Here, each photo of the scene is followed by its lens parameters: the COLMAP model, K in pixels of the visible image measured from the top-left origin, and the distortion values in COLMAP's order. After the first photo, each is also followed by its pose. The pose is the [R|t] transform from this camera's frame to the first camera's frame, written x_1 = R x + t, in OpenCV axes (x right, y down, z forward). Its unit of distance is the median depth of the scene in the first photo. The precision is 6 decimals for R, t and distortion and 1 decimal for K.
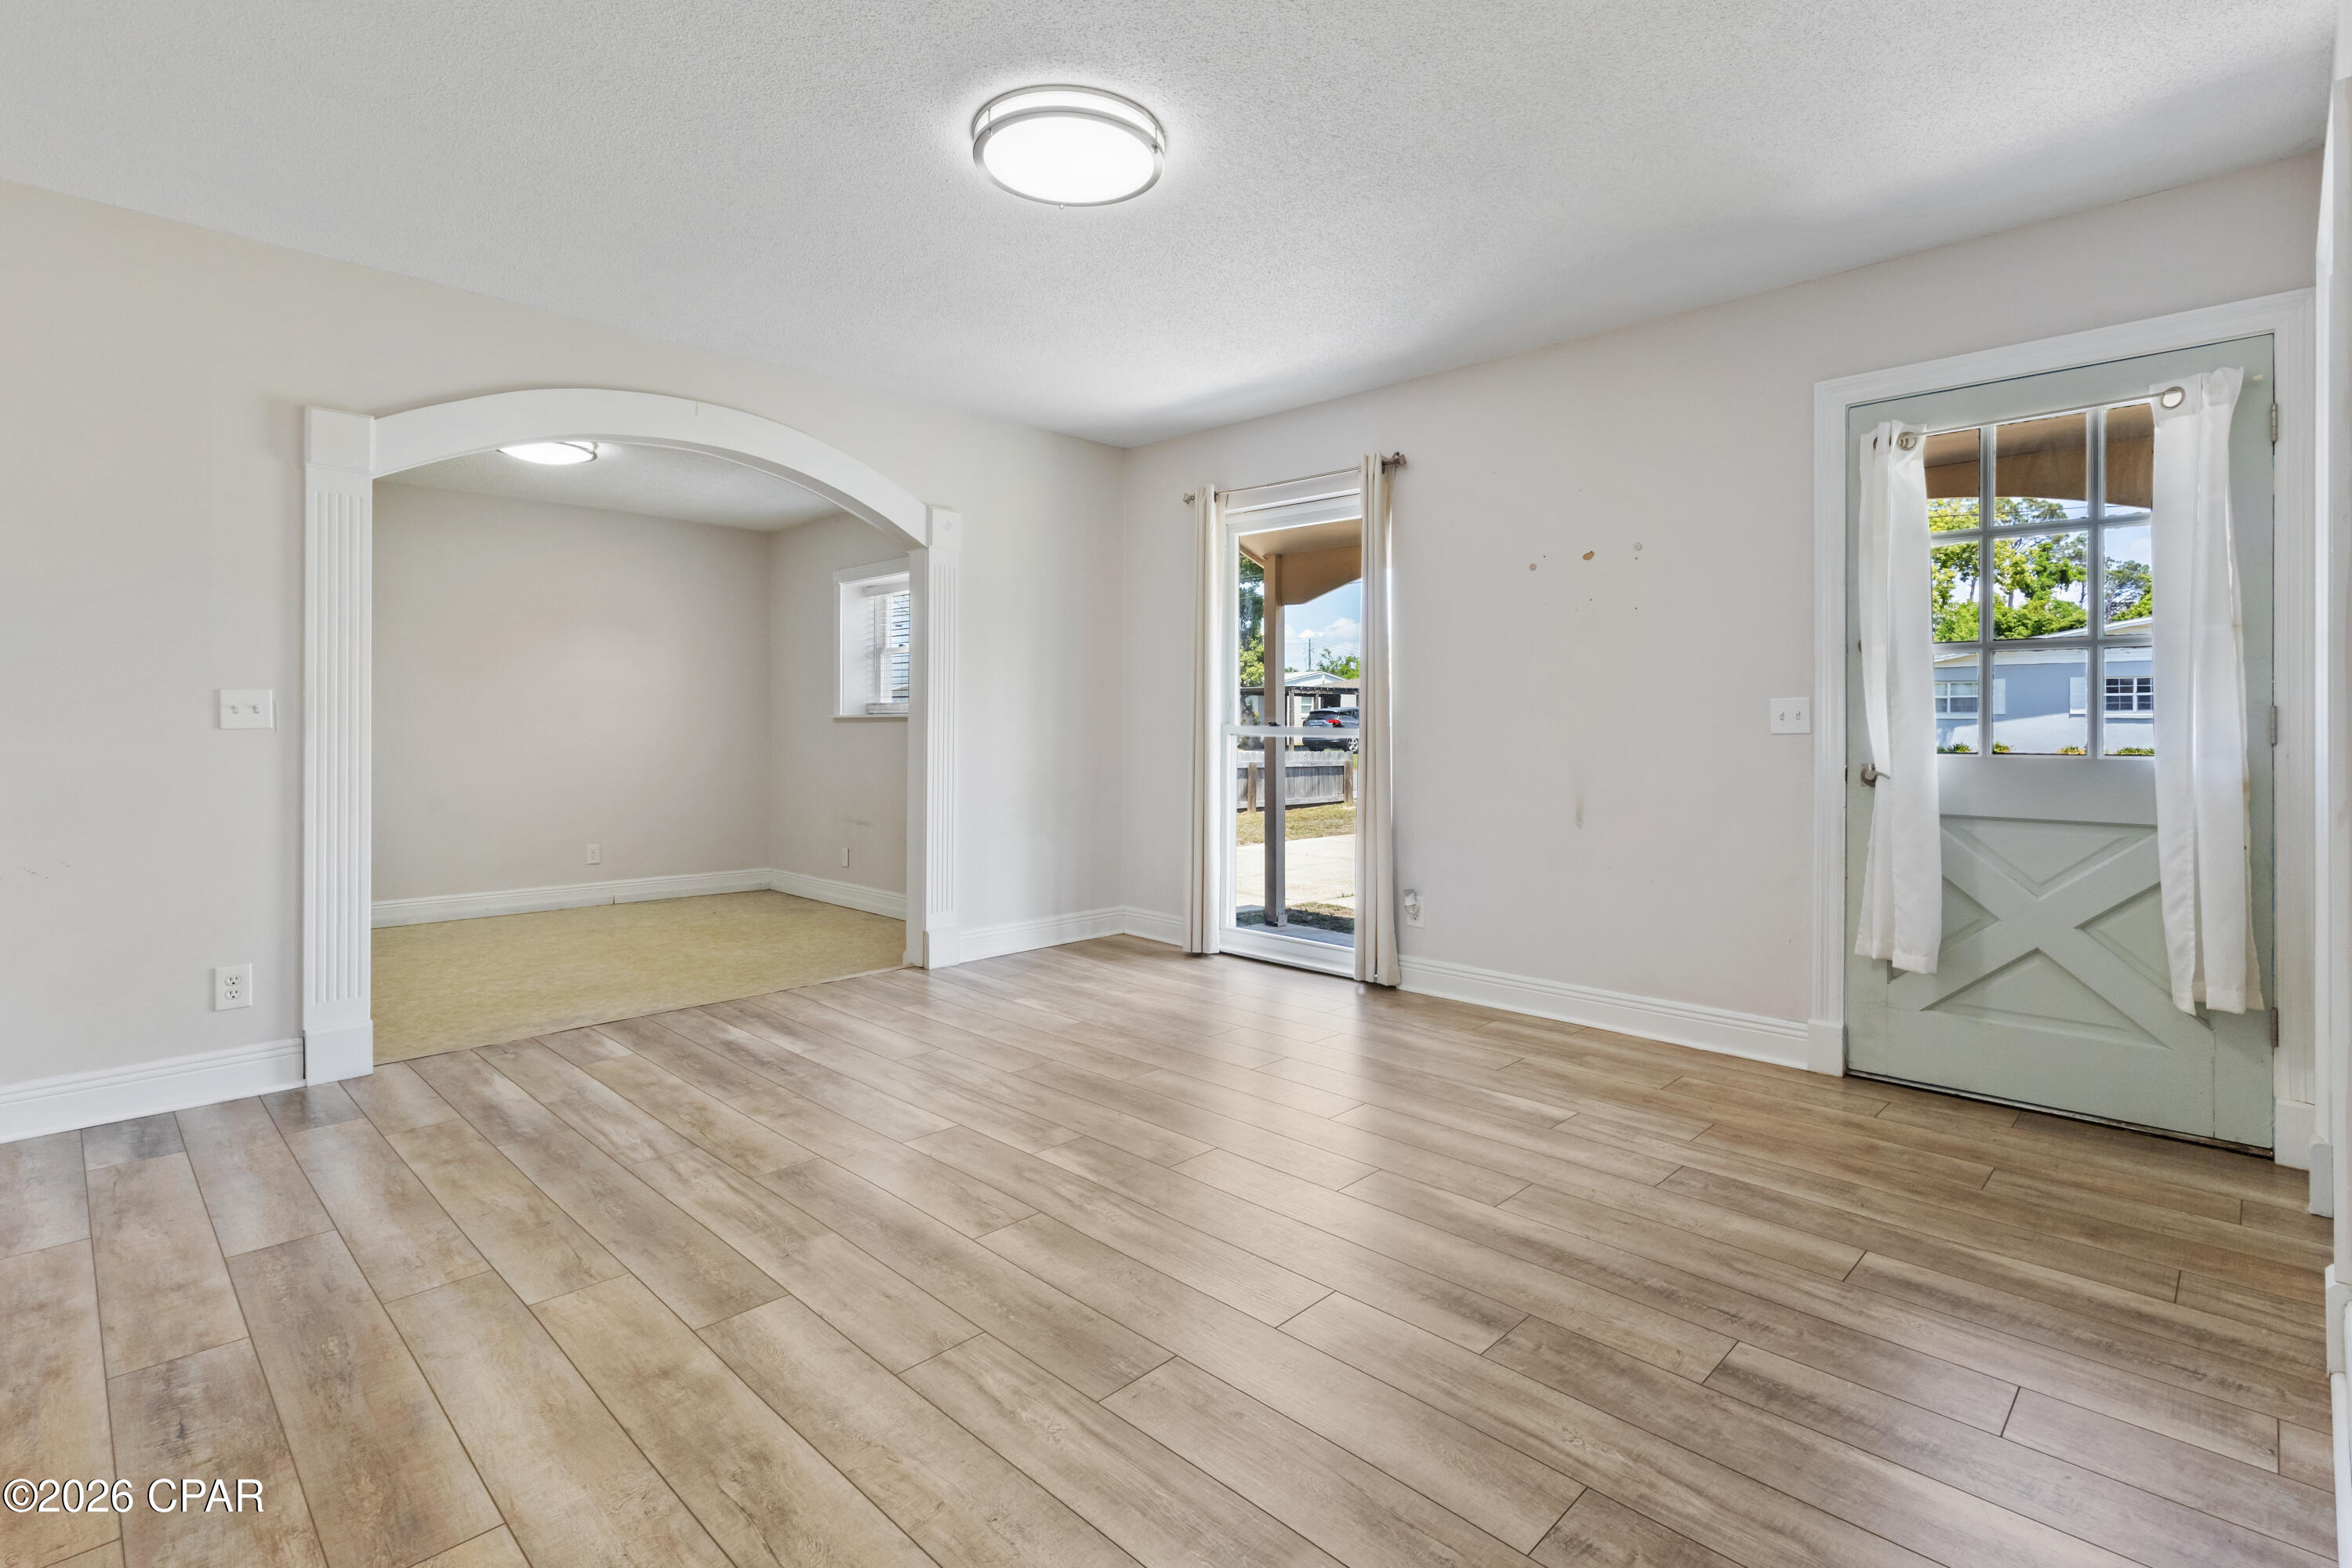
lens RADIAL K [[1111.7, 0, 1176.2], [0, 1111.7, 721.4], [0, 0, 1]] dist [0.002869, -0.000728]
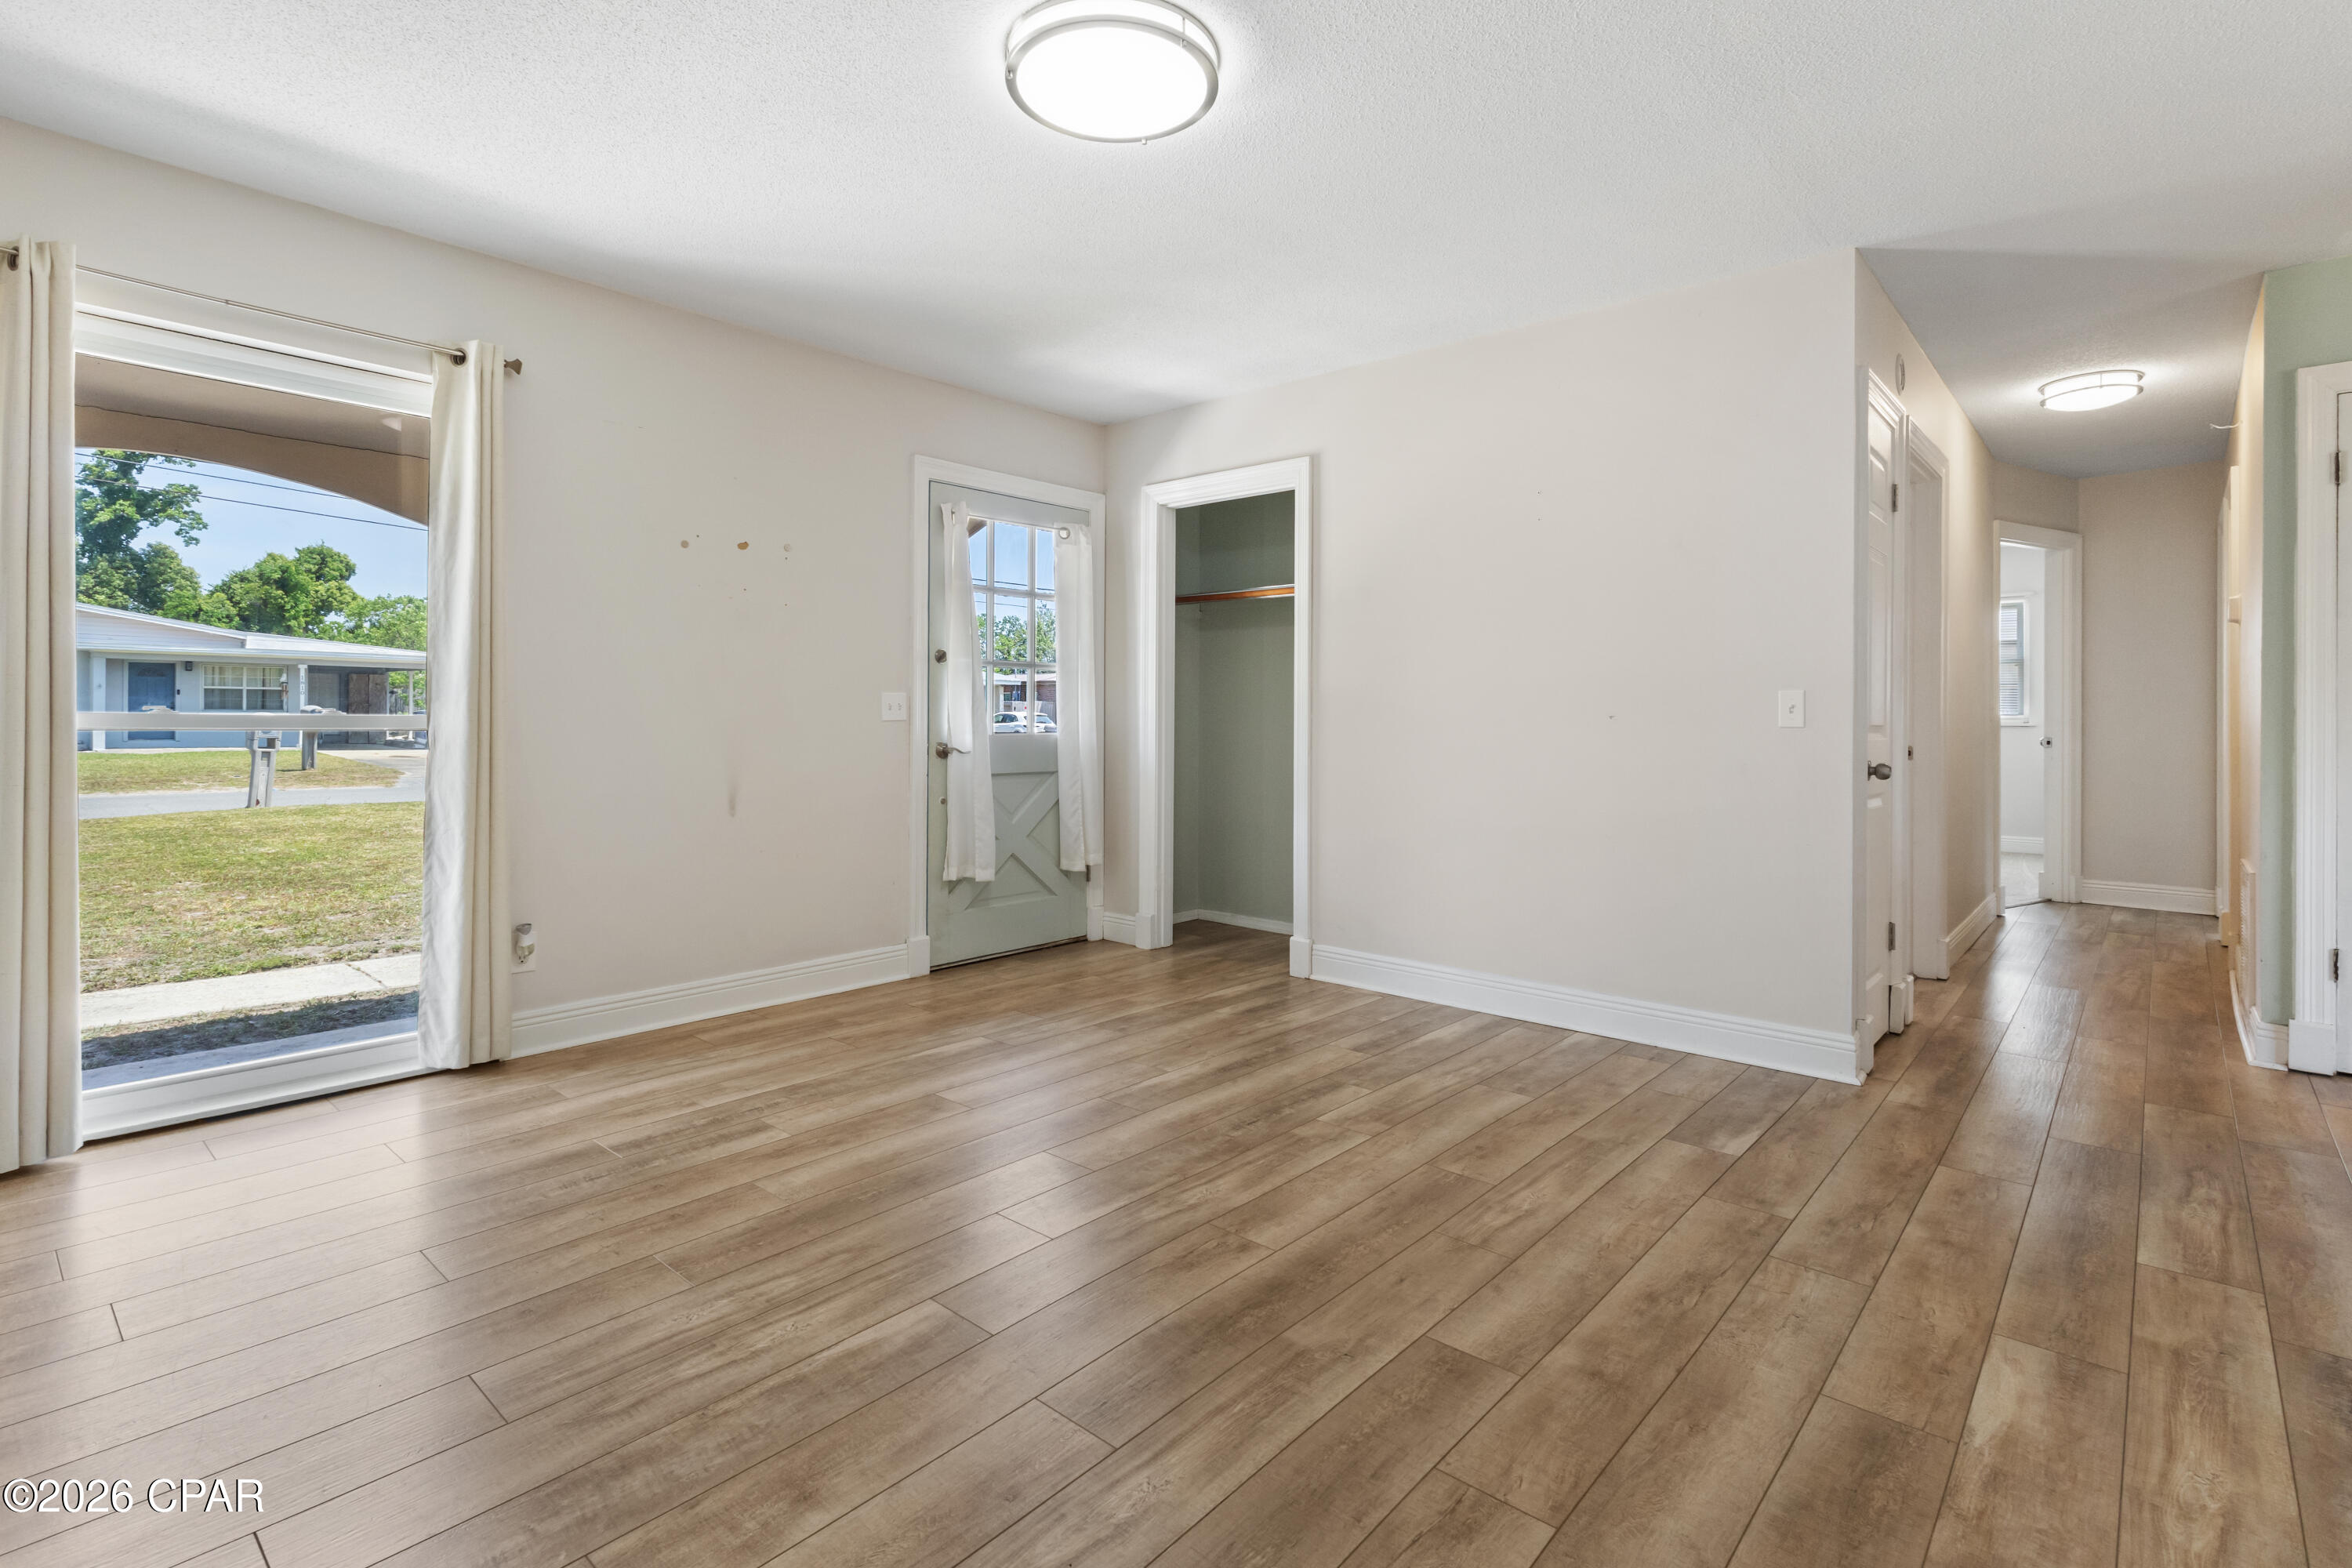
lens RADIAL K [[1111.7, 0, 1176.2], [0, 1111.7, 721.4], [0, 0, 1]] dist [0.002869, -0.000728]
pose [[-0.052064, -0.005174, 0.998630, -1.102825], [-0.007428, 0.999961, 0.004794, 0.004088], [-0.998616, -0.007168, -0.052100, 1.106452]]
